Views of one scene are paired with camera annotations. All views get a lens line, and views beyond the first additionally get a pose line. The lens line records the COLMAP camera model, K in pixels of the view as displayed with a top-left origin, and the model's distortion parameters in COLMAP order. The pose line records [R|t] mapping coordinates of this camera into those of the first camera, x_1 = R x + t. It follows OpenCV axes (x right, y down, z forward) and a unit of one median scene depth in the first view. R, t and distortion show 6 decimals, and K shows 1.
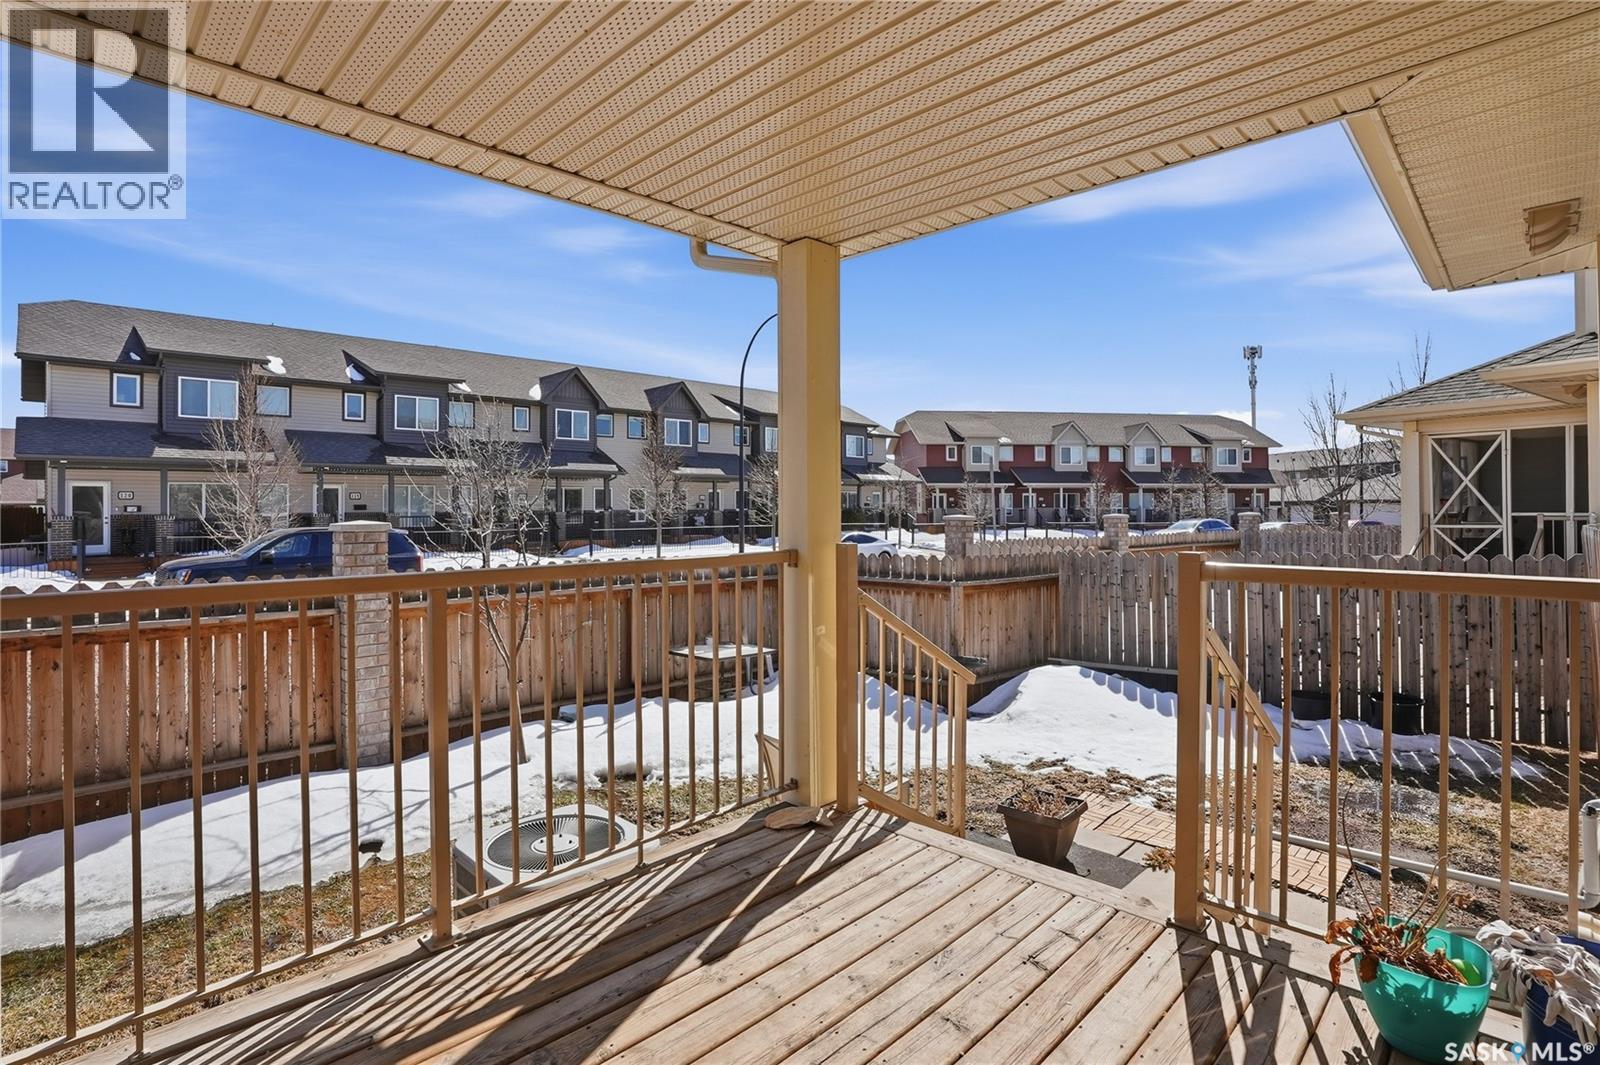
lens RADIAL K [[769.4, 0, 760.9], [0, 769.4, 502.4], [0, 0, 1]] dist [-0.053262, 0.015412]
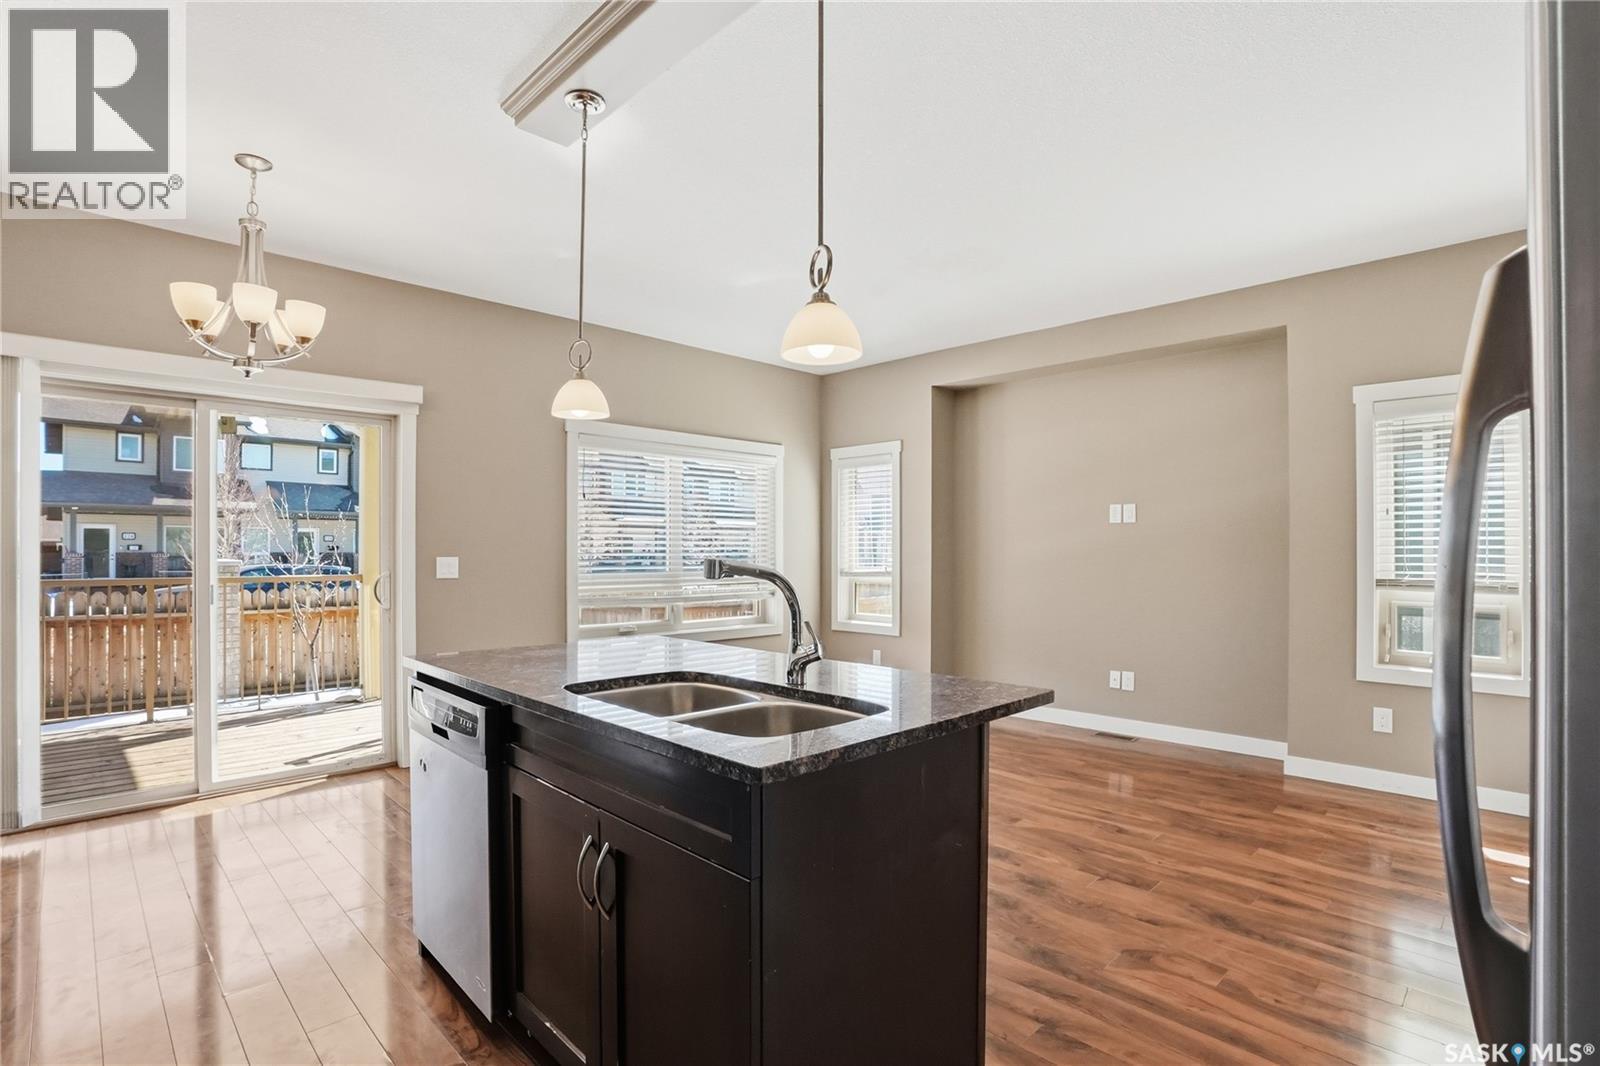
lens RADIAL K [[769.4, 0, 785.1], [0, 769.4, 555.1], [0, 0, 1]] dist [-0.053262, 0.015412]
pose [[0.999862, 0.010227, -0.013080, 0.212611], [-0.010092, 0.999896, 0.010331, -0.002245], [0.013184, -0.010197, 0.999861, -0.176158]]
